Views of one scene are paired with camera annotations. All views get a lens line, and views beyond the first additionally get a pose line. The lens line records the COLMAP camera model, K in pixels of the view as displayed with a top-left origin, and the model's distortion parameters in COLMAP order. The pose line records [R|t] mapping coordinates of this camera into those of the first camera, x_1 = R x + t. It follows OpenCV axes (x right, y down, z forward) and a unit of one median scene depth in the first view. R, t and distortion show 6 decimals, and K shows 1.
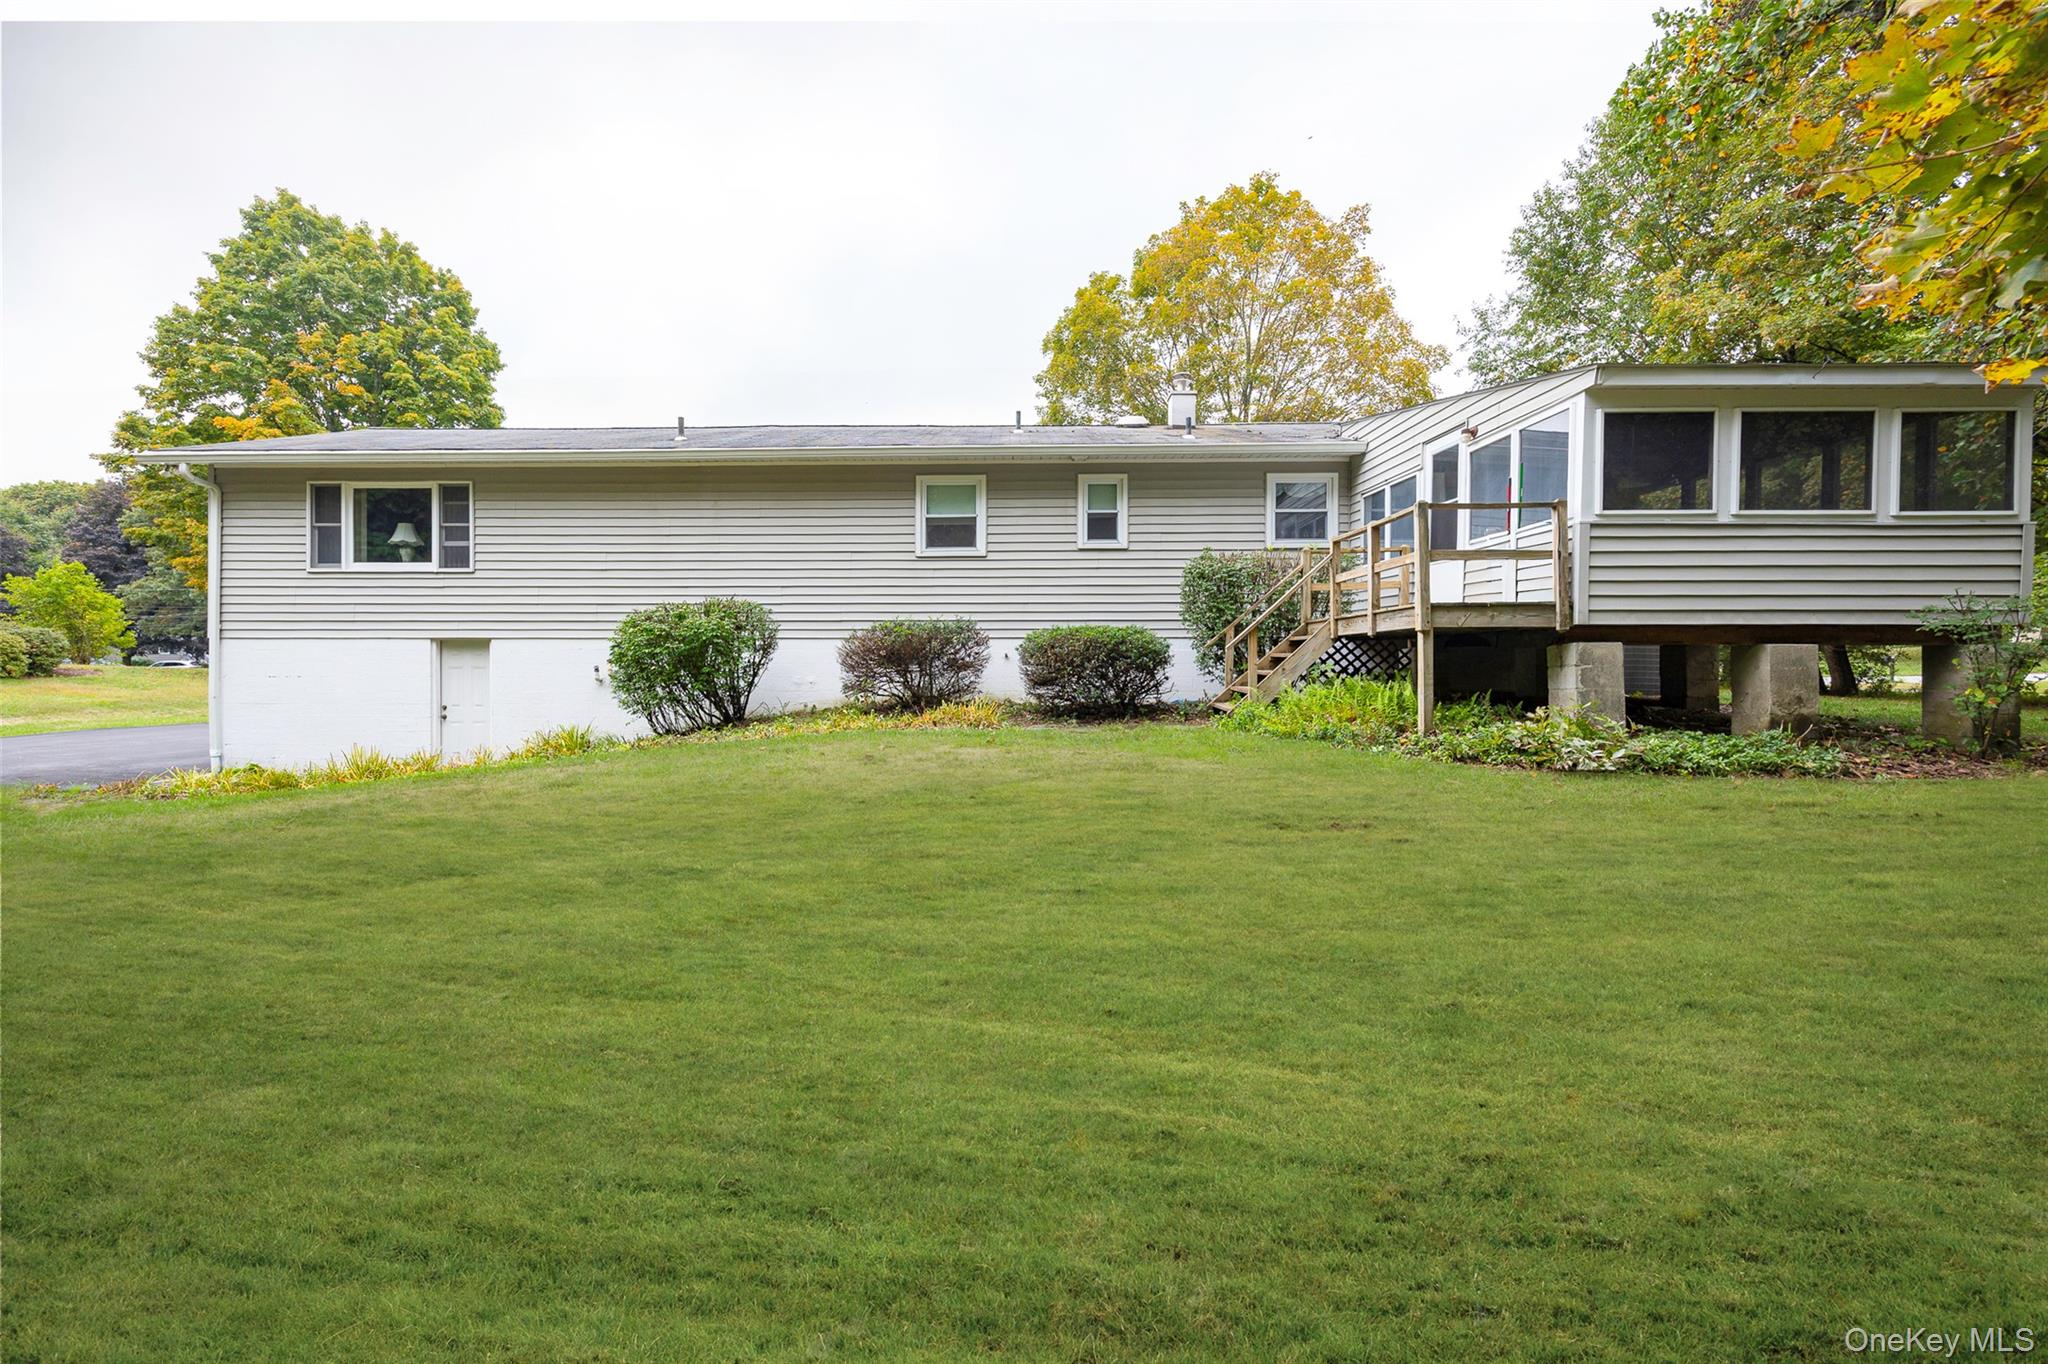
lens RADIAL K [[879.7, 0, 1020.5], [0, 879.7, 660.4], [0, 0, 1]] dist [0.000709, 0.000058]
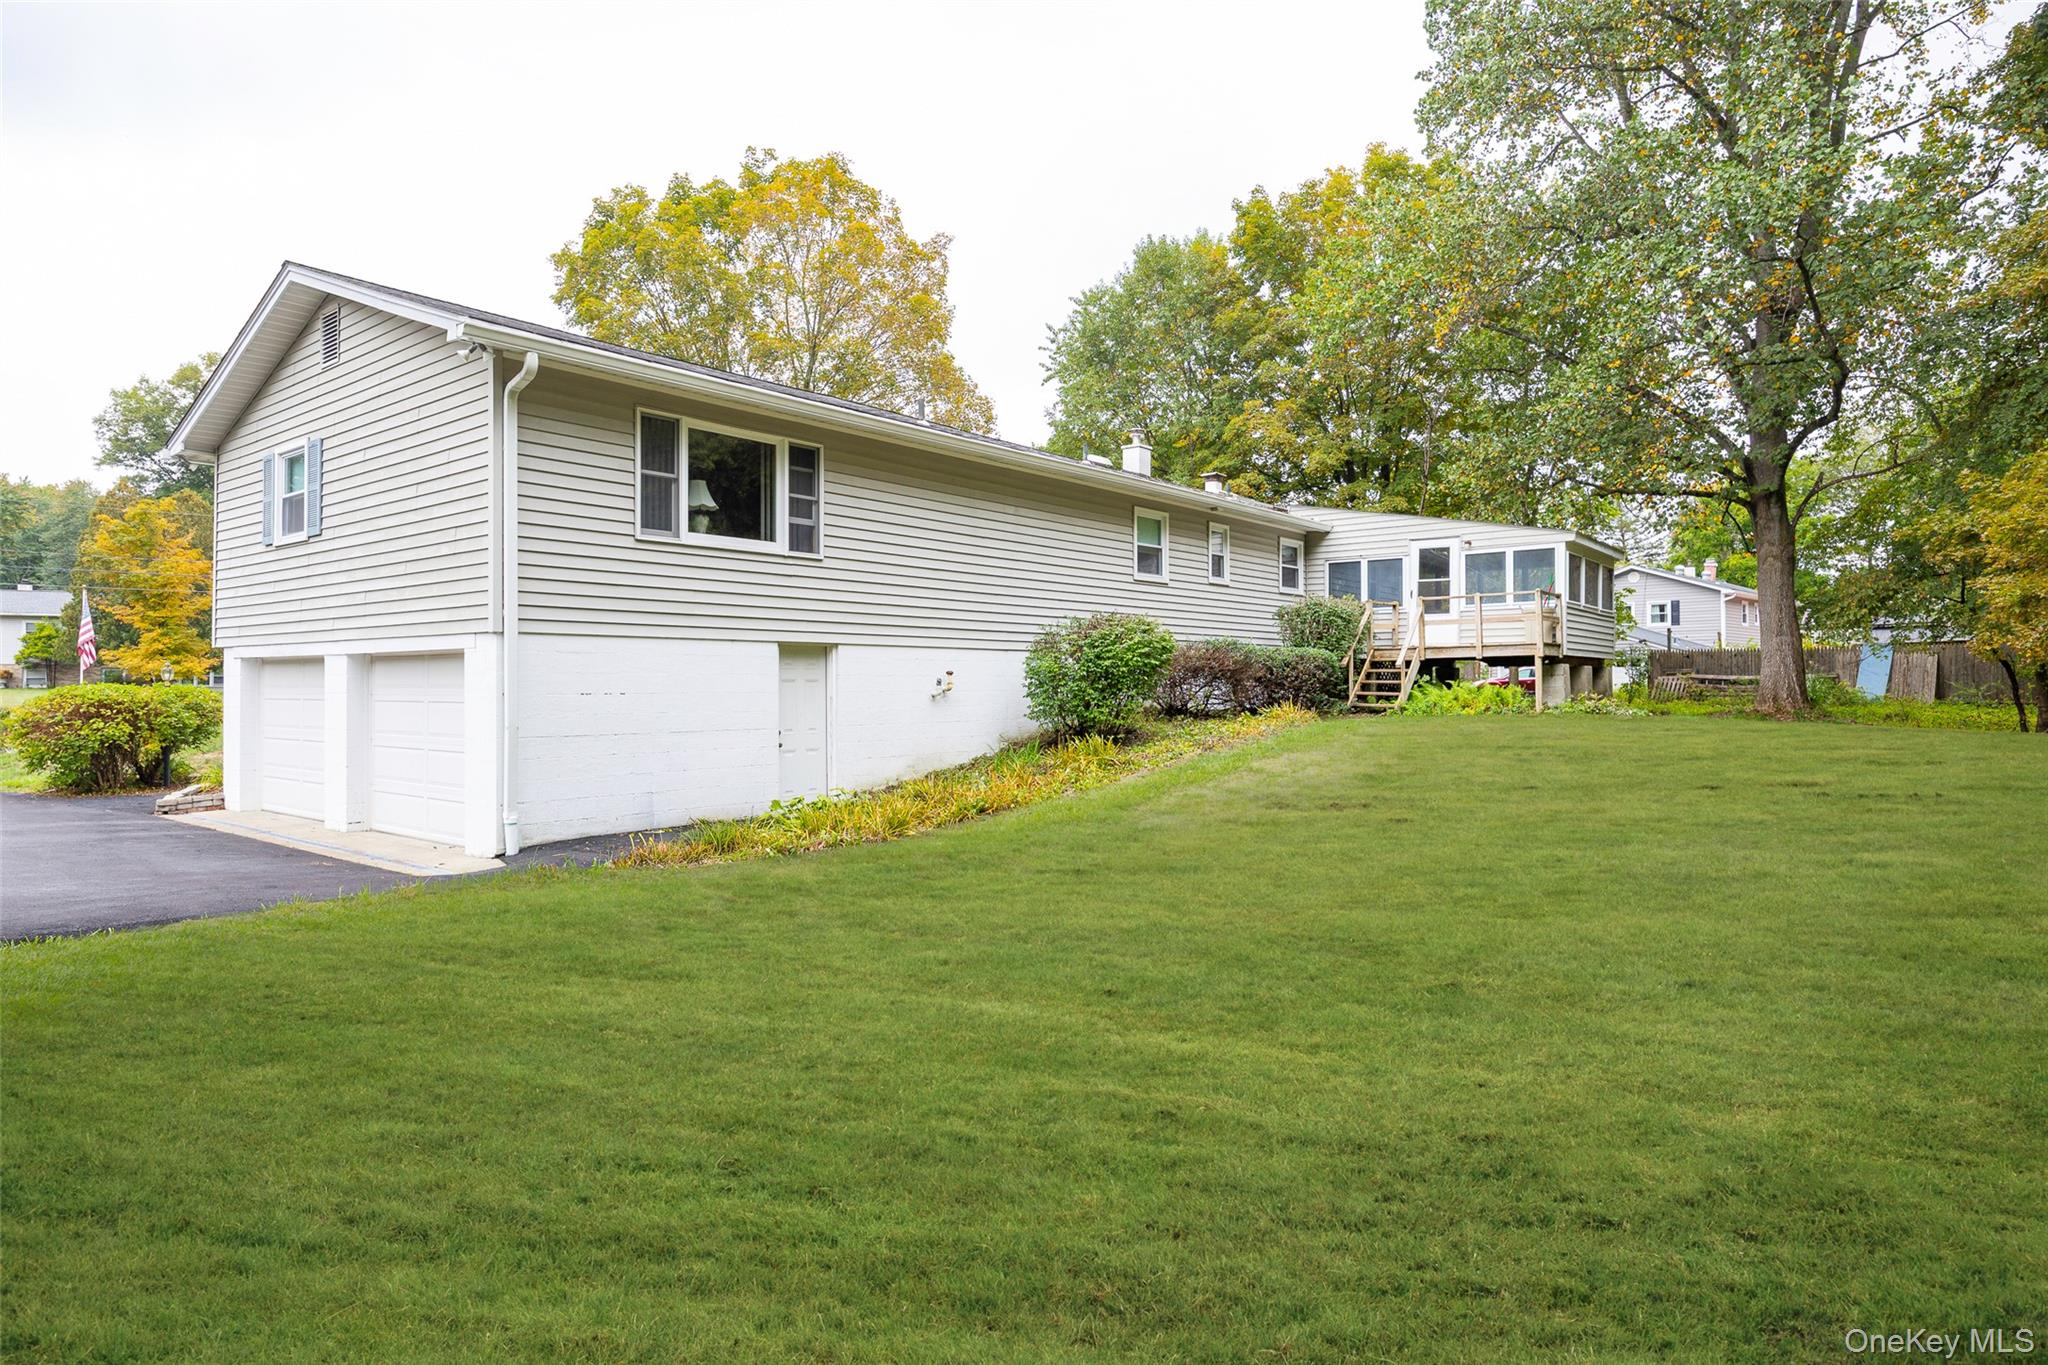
lens RADIAL K [[1168.0, 0, 1024.0], [0, 1168.0, 682.5], [0, 0, 1]] dist [-0.003007, -0.001300]
pose [[0.608184, -0.001140, 0.793795, -1.342021], [0.006387, 0.999974, -0.003458, 0.015081], [-0.793770, 0.007174, 0.608175, 0.216407]]
